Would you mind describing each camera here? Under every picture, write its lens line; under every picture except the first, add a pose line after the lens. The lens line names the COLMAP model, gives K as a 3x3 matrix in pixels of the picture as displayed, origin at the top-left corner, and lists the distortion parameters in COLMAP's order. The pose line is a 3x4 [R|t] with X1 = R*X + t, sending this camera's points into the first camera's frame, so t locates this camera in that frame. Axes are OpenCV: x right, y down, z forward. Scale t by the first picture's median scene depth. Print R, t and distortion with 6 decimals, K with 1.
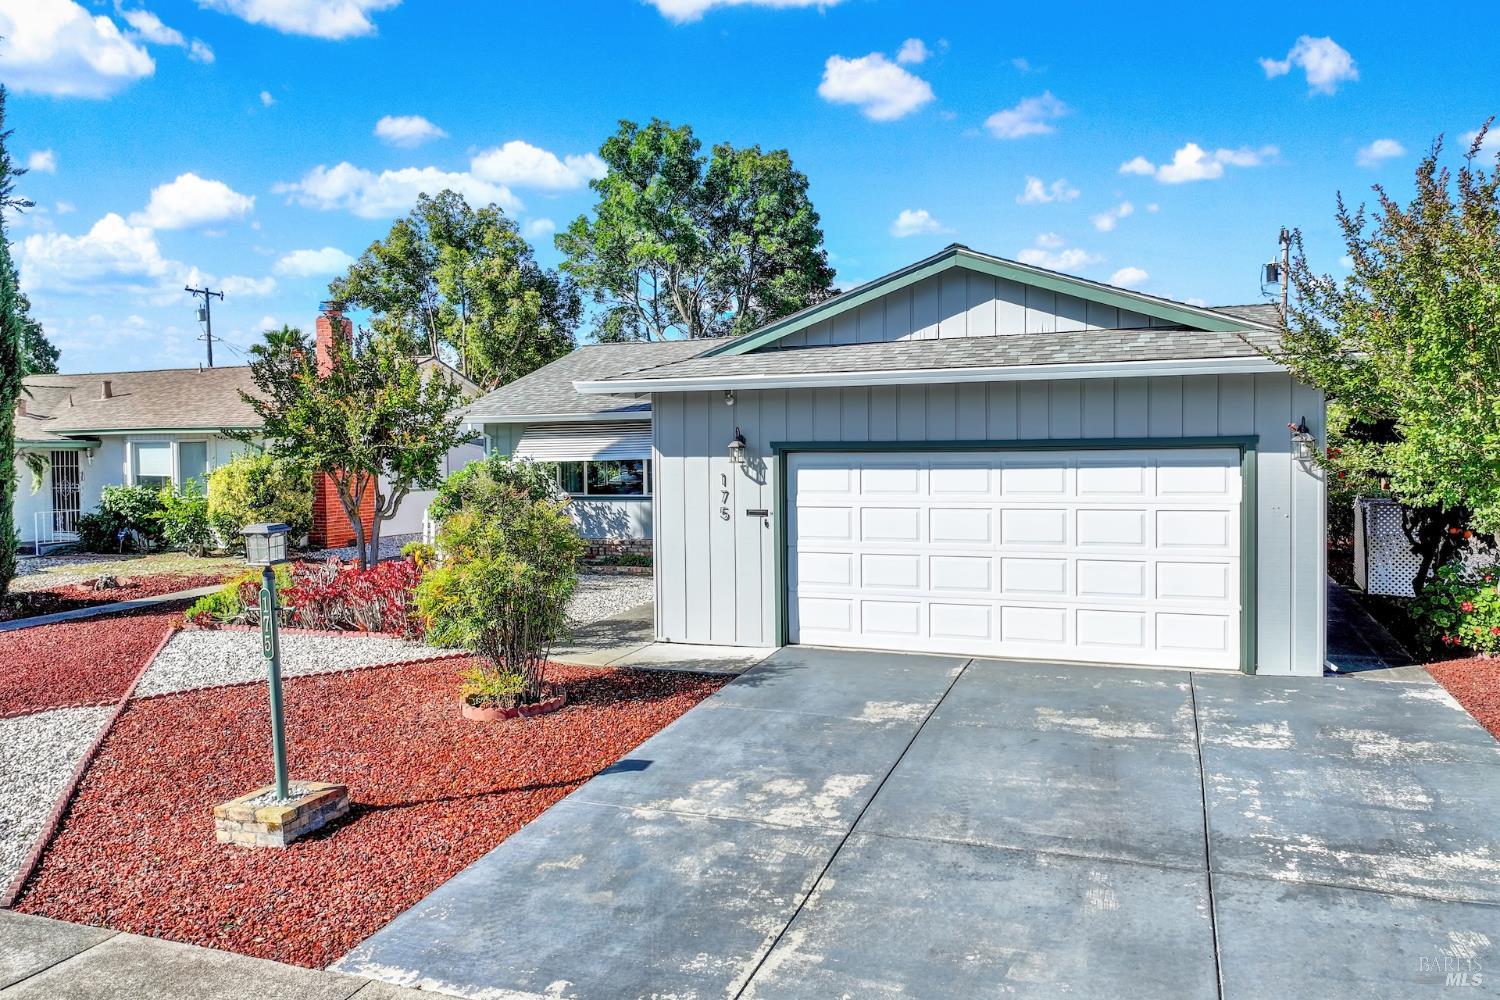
lens RADIAL K [[1049.3, 0, 760.9], [0, 1049.3, 542.4], [0, 0, 1]] dist [0.004714, 0.006845]
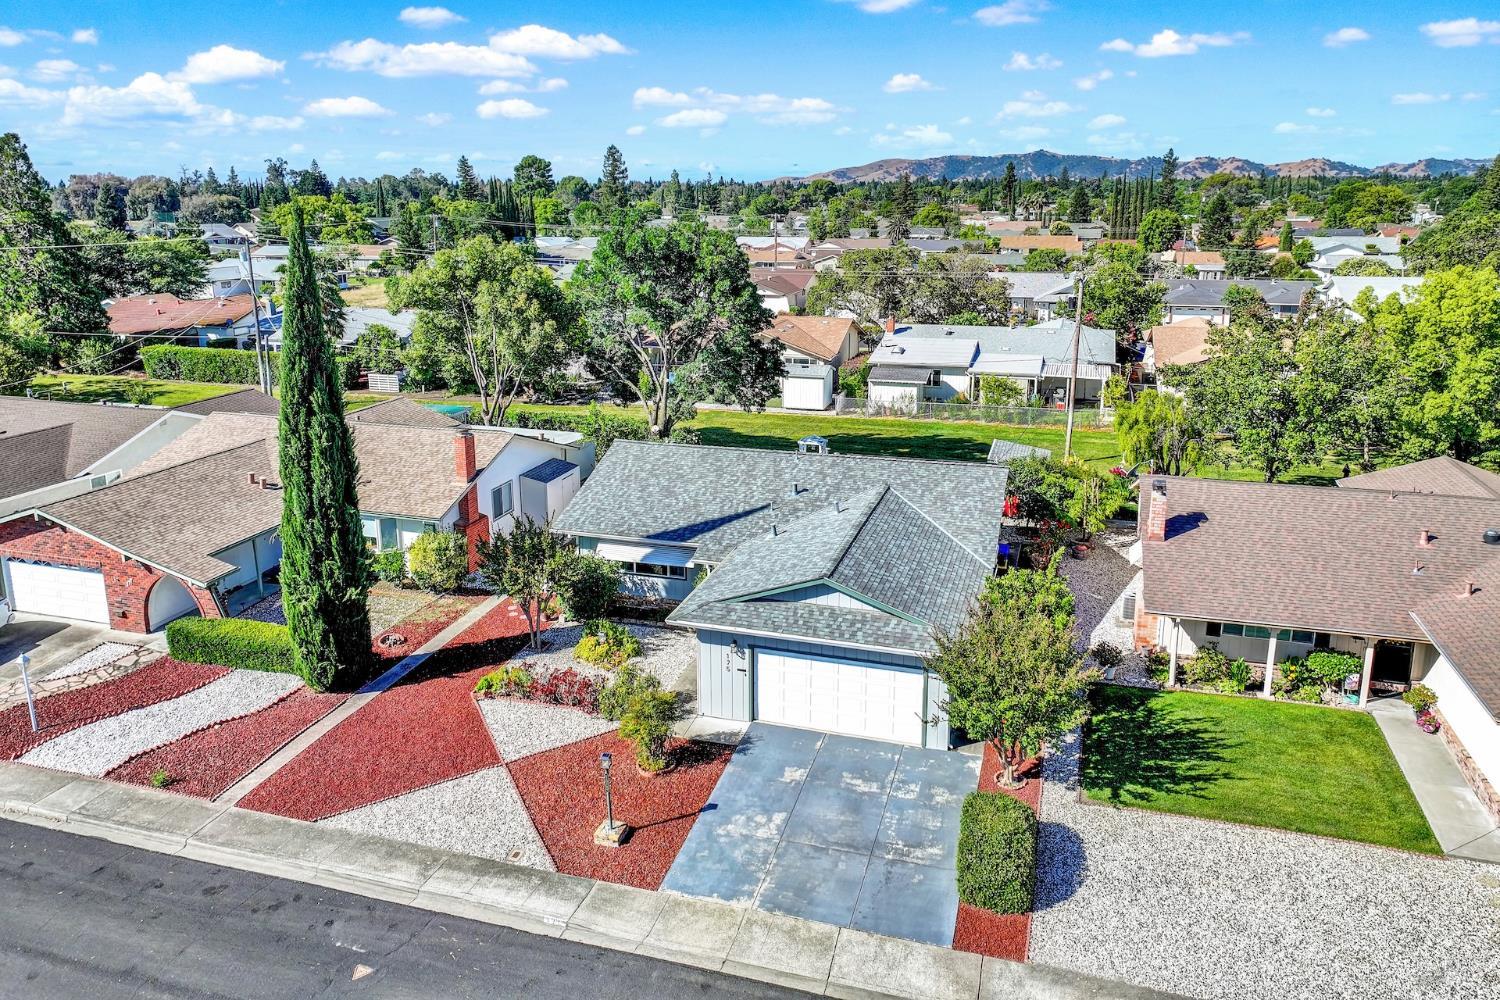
lens RADIAL K [[1049.3, 0, 764.5], [0, 1049.3, 470.0], [0, 0, 1]] dist [0.004714, 0.006845]
pose [[0.996991, -0.007464, 0.077152, -0.106354], [-0.006434, 0.983948, 0.178337, -0.722022], [-0.077245, -0.178297, 0.980940, -1.029923]]
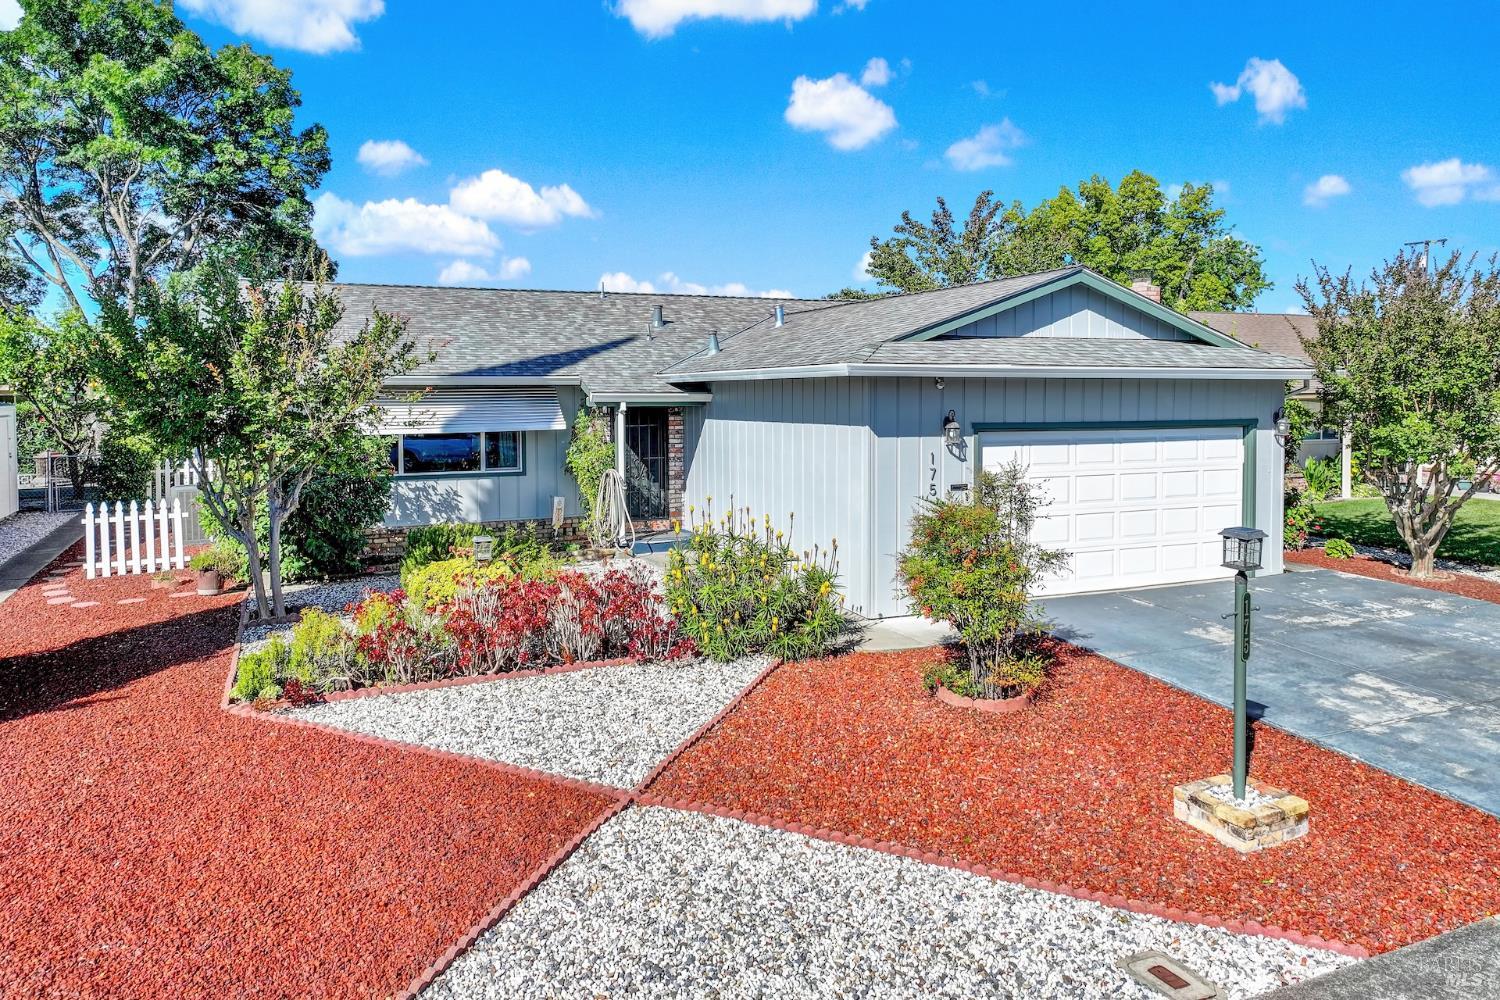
lens RADIAL K [[1049.3, 0, 761.7], [0, 1049.3, 463.9], [0, 0, 1]] dist [0.004714, 0.006845]
pose [[0.699643, -0.037702, 0.713497, -0.730037], [0.053425, 0.998572, 0.000378, -0.050236], [-0.712493, 0.037854, 0.700658, 0.295657]]
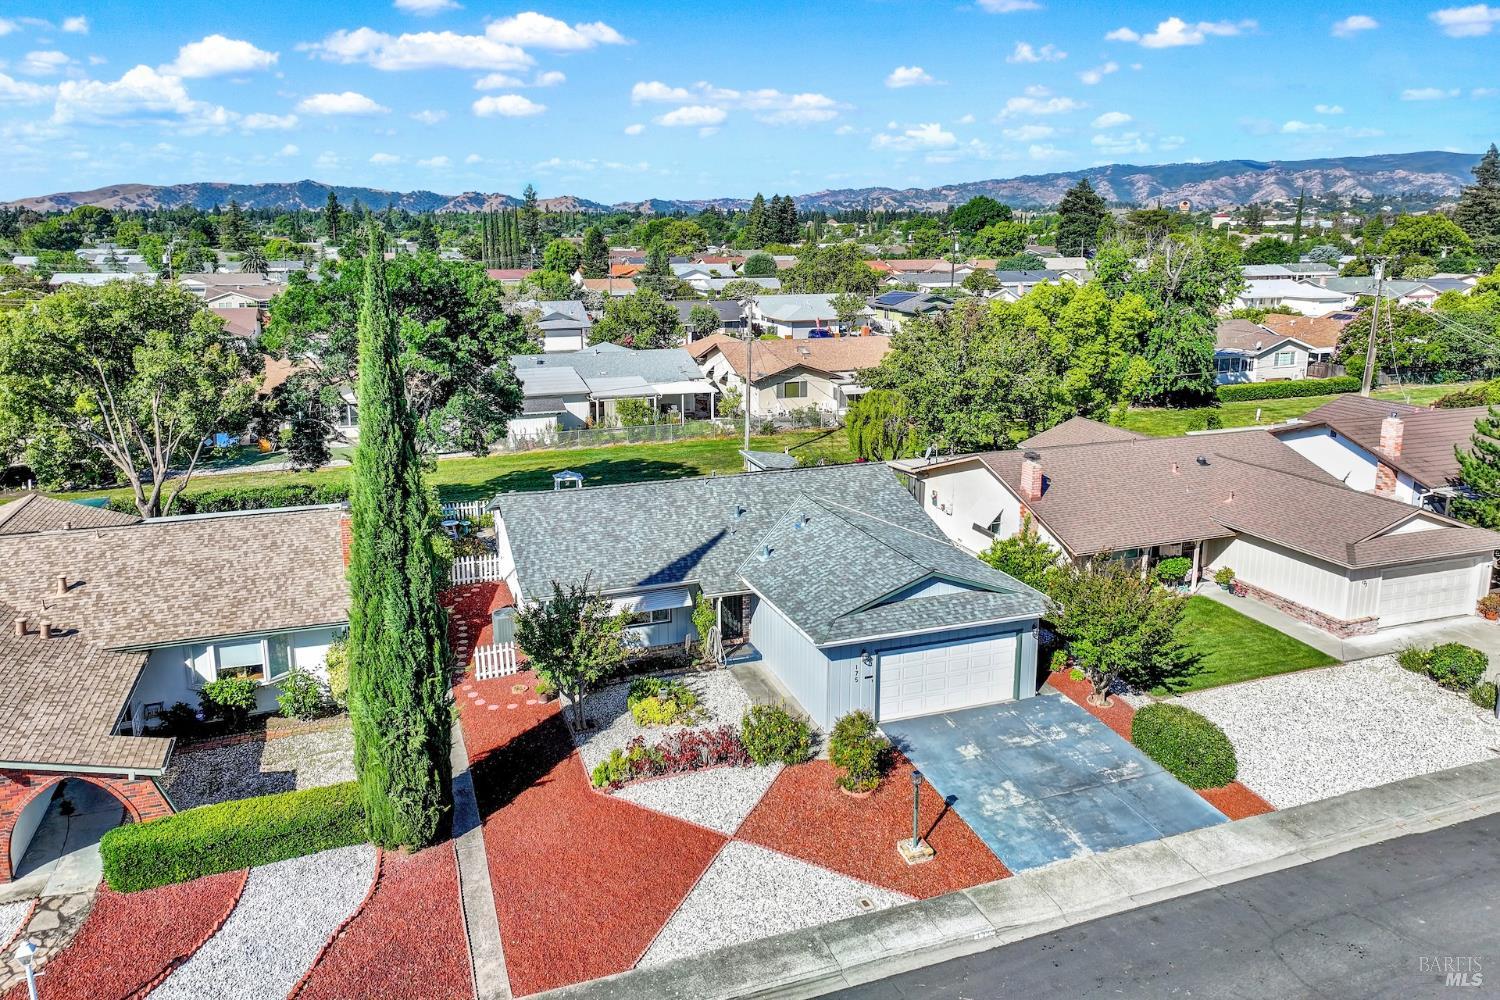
lens RADIAL K [[1049.3, 0, 765.9], [0, 1049.3, 459.7], [0, 0, 1]] dist [0.004714, 0.006845]
pose [[0.743276, -0.128650, 0.656498, -1.395124], [0.037645, 0.987823, 0.150958, -0.733697], [-0.667925, -0.087489, 0.739068, -0.514576]]
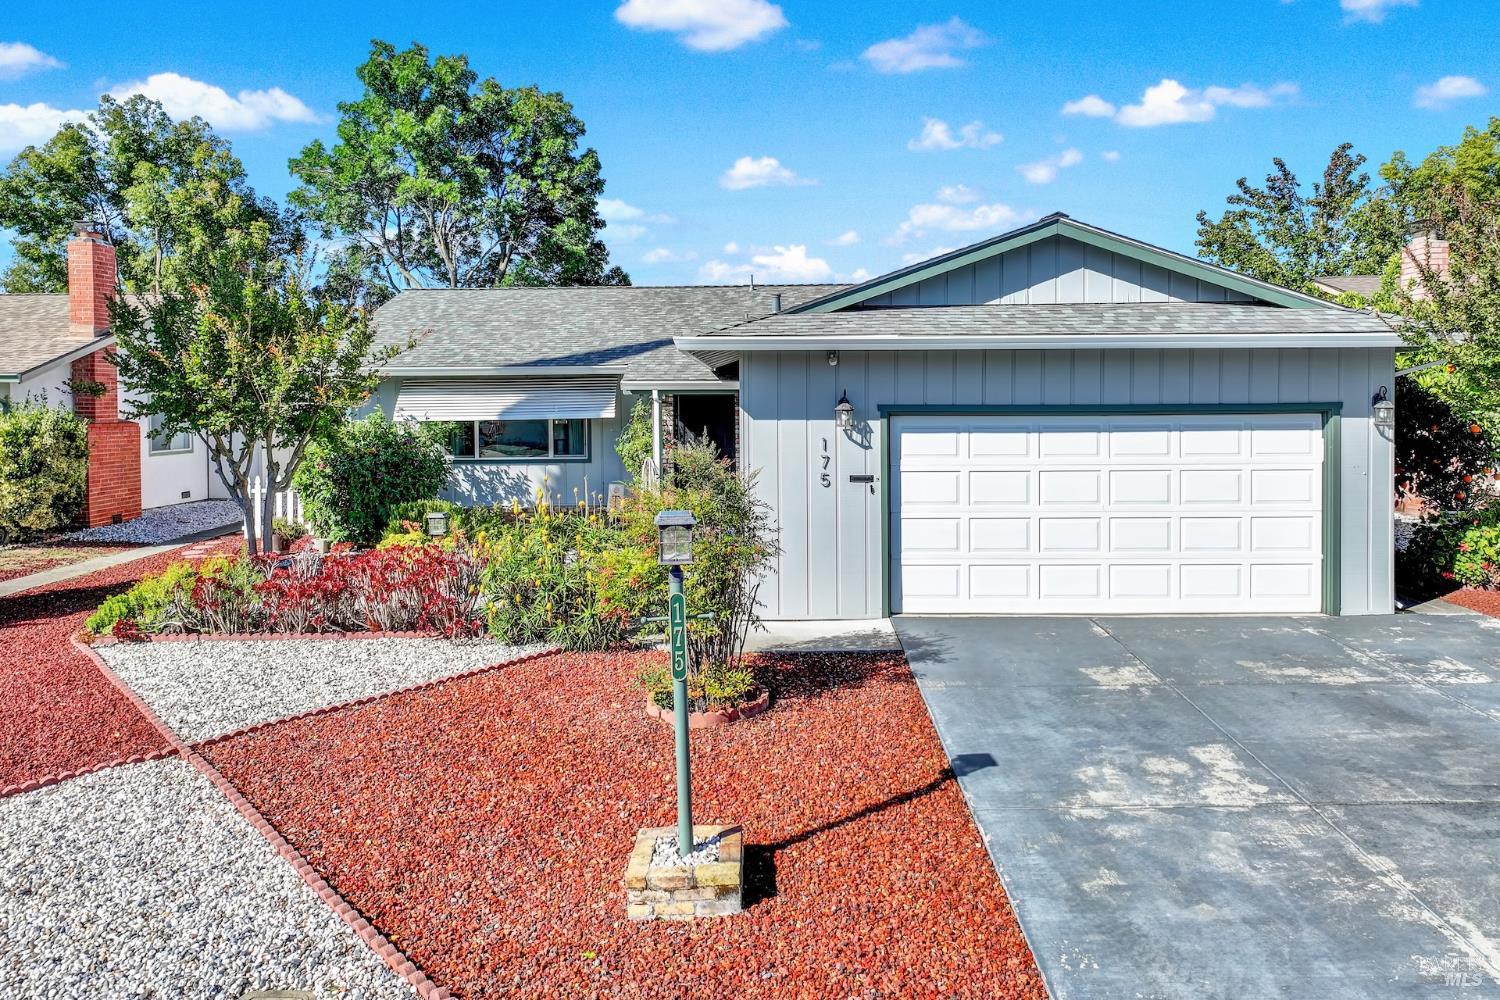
lens RADIAL K [[1049.3, 0, 761.5], [0, 1049.3, 471.4], [0, 0, 1]] dist [0.004714, 0.006845]
pose [[0.937041, -0.017181, 0.348798, -0.330982], [0.025044, 0.999523, -0.018046, -0.015438], [-0.348321, 0.025646, 0.937024, 0.107158]]
